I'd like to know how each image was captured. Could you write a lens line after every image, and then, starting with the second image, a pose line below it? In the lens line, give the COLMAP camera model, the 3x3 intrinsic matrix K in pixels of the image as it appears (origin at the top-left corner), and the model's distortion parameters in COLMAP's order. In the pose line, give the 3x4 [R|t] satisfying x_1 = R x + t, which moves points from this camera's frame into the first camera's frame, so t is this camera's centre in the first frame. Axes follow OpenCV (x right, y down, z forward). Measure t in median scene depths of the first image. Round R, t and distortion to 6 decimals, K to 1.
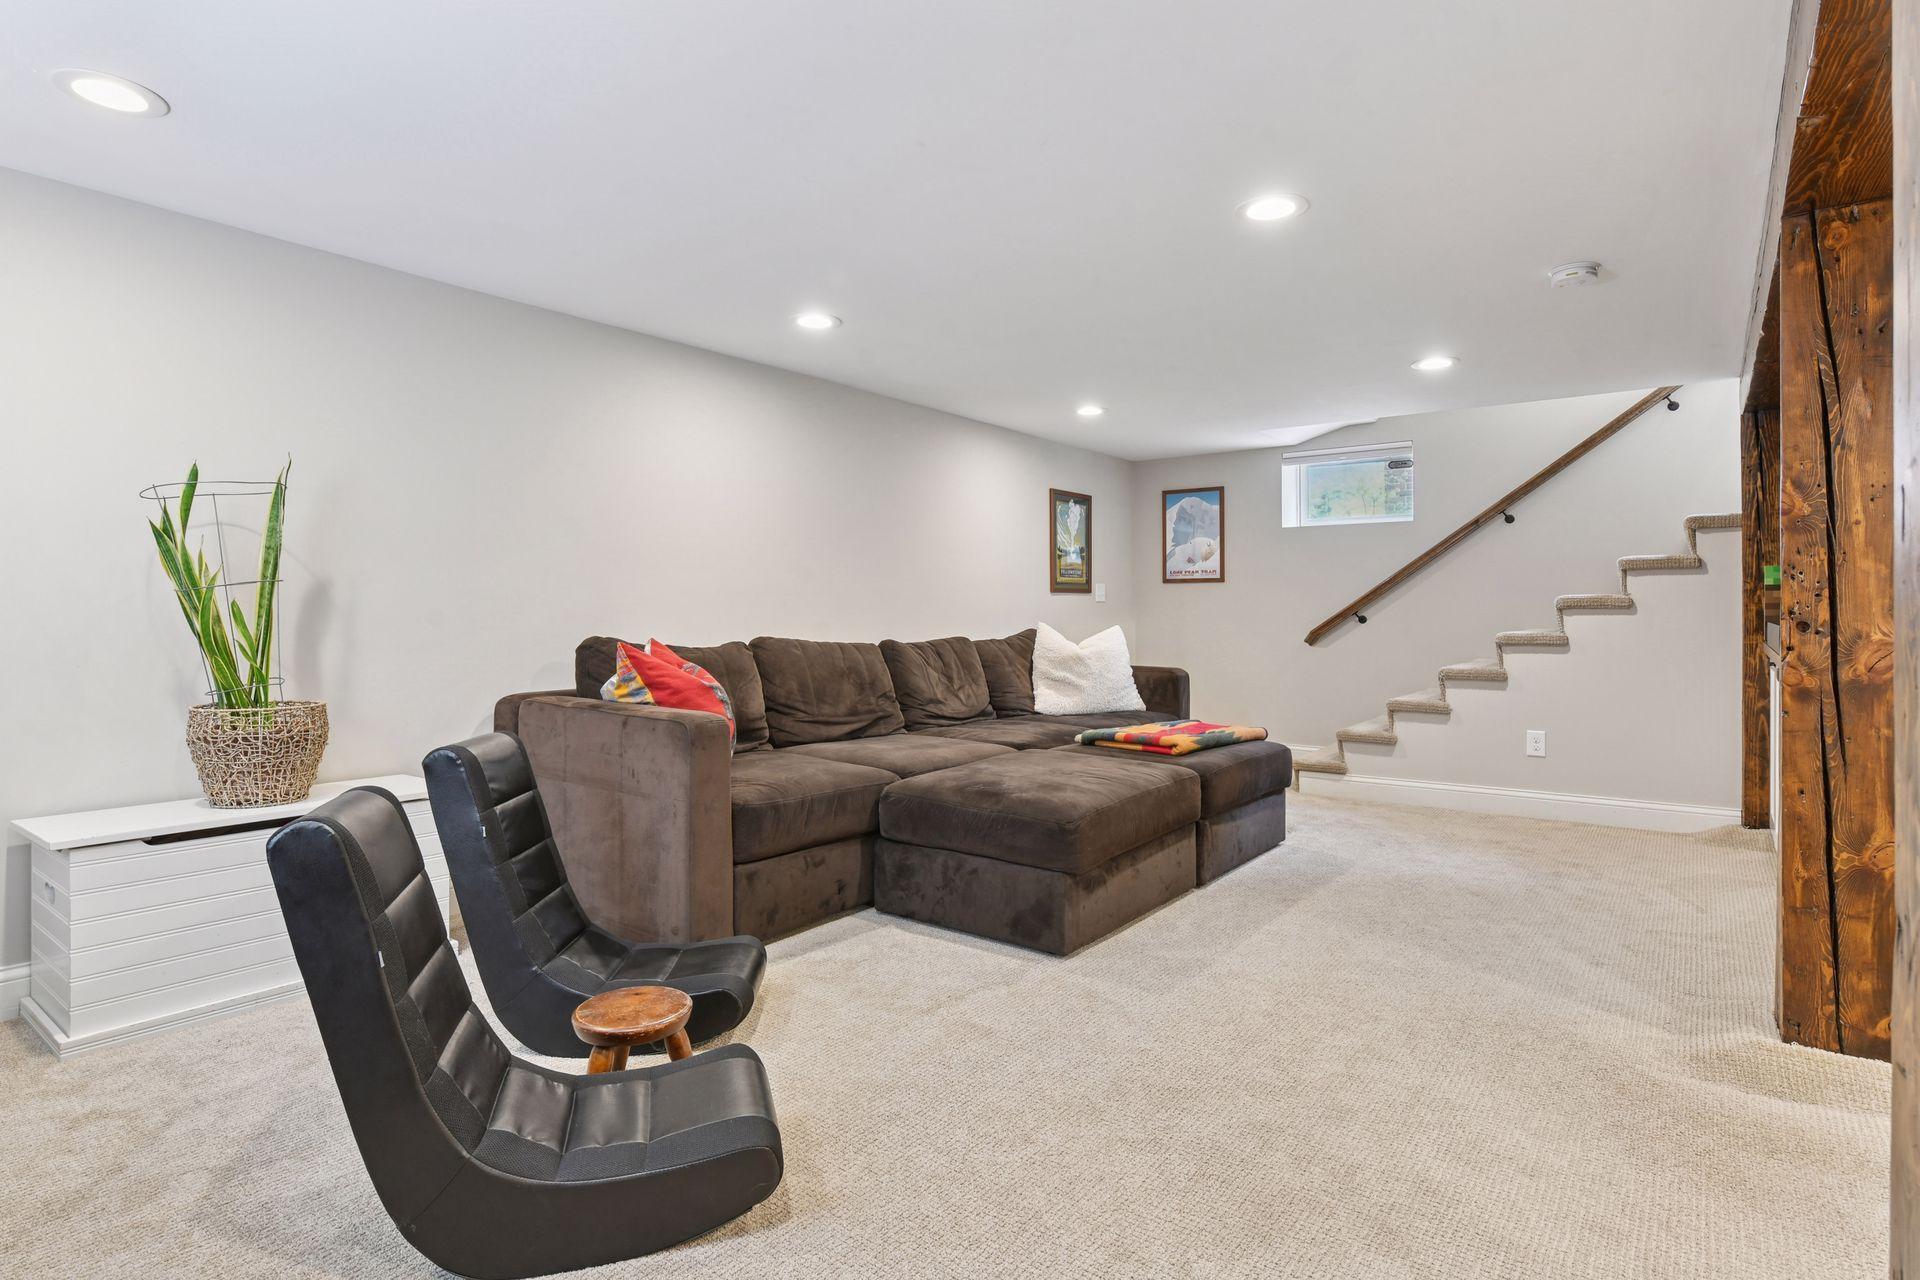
lens RADIAL K [[1088.8, 0, 967.6], [0, 1088.8, 628.5], [0, 0, 1]] dist [-0.004955, 0.000401]
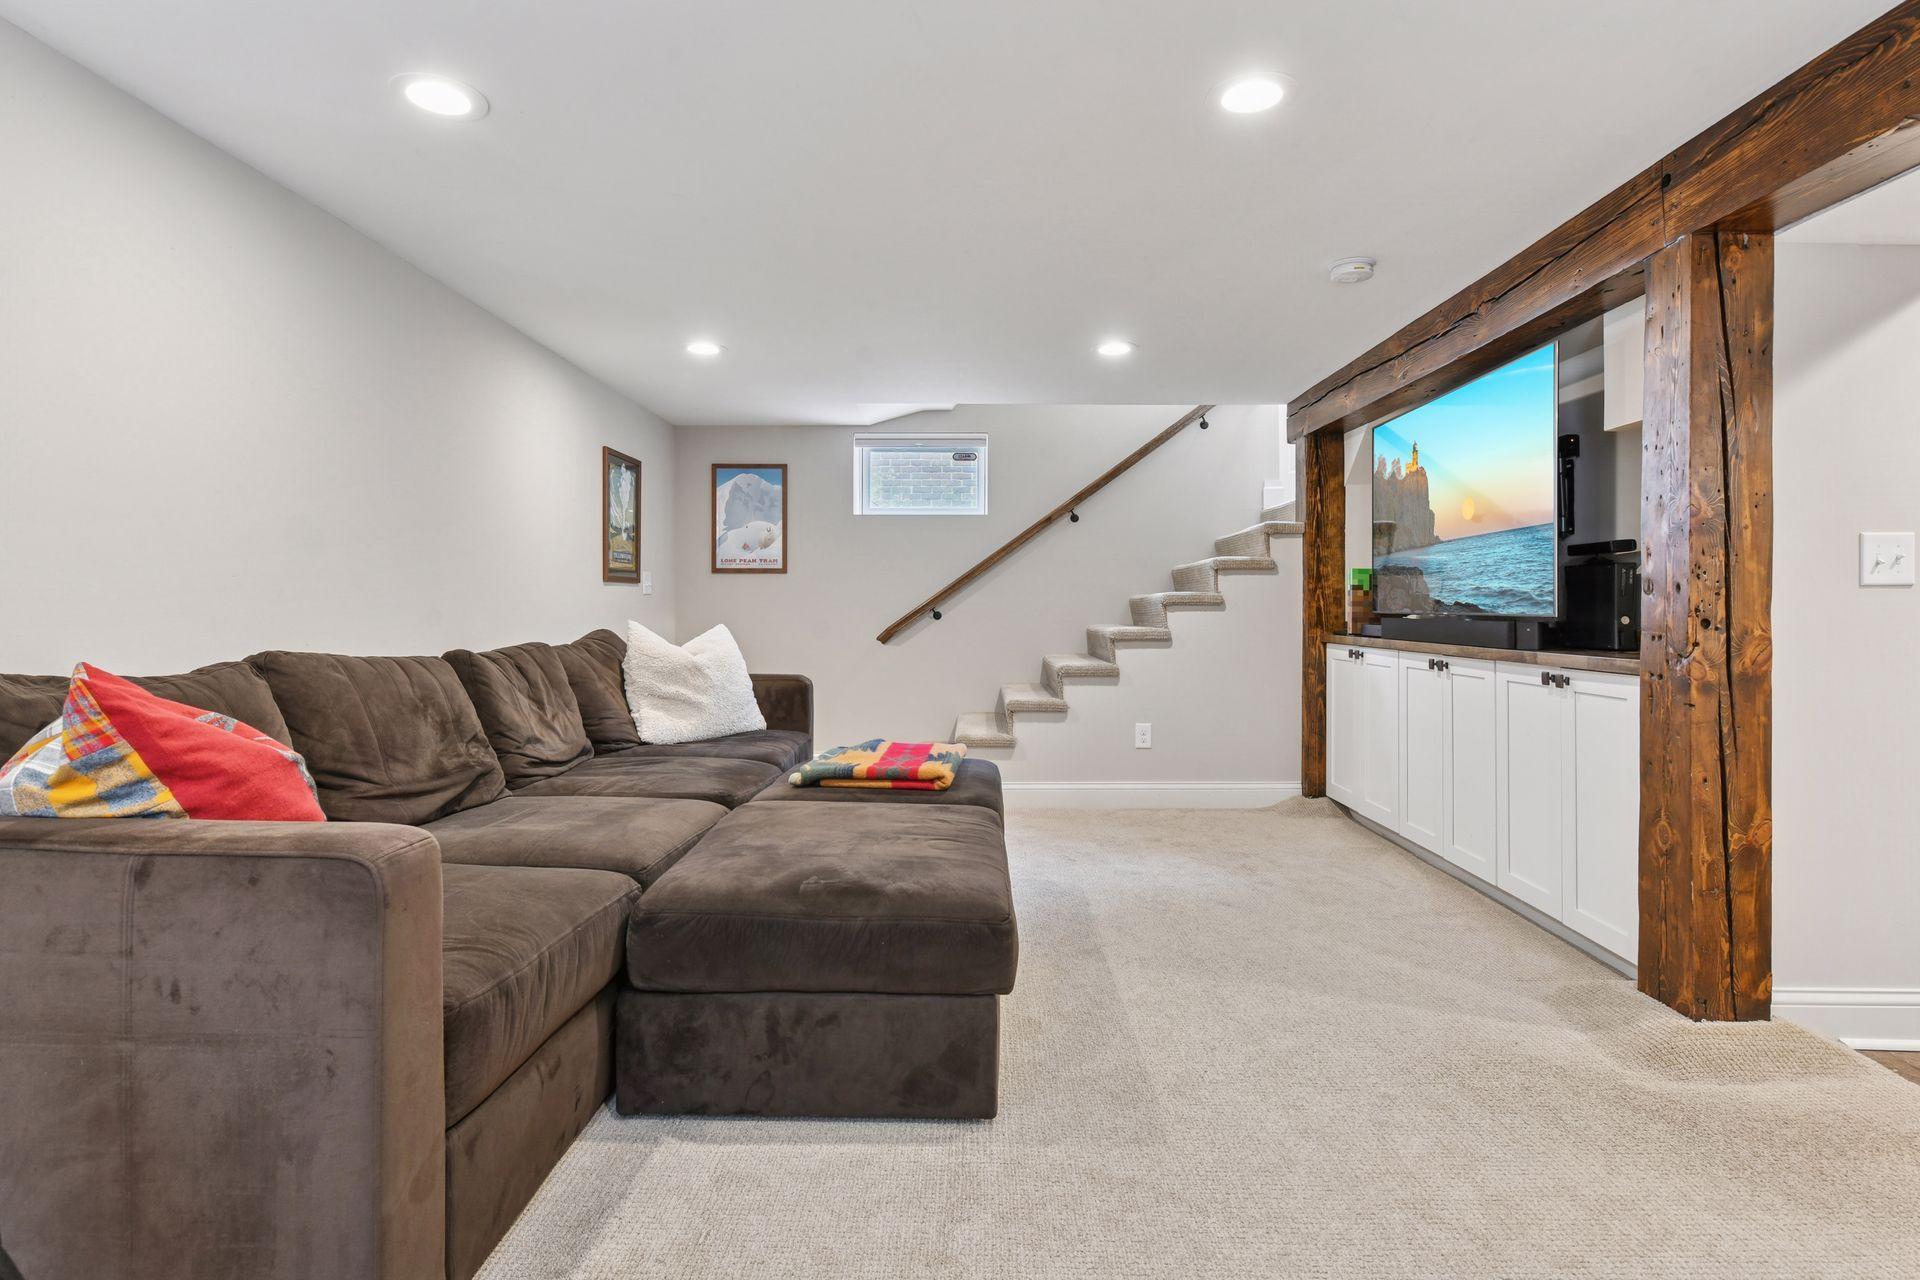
lens RADIAL K [[1024.4, 0, 959.7], [0, 1024.4, 613.3], [0, 0, 1]] dist [-0.004272, -0.001816]
pose [[0.786332, -0.001791, 0.617802, -0.290351], [0.007192, 0.999955, -0.006255, -0.007476], [-0.617763, 0.009362, 0.786309, 0.466729]]
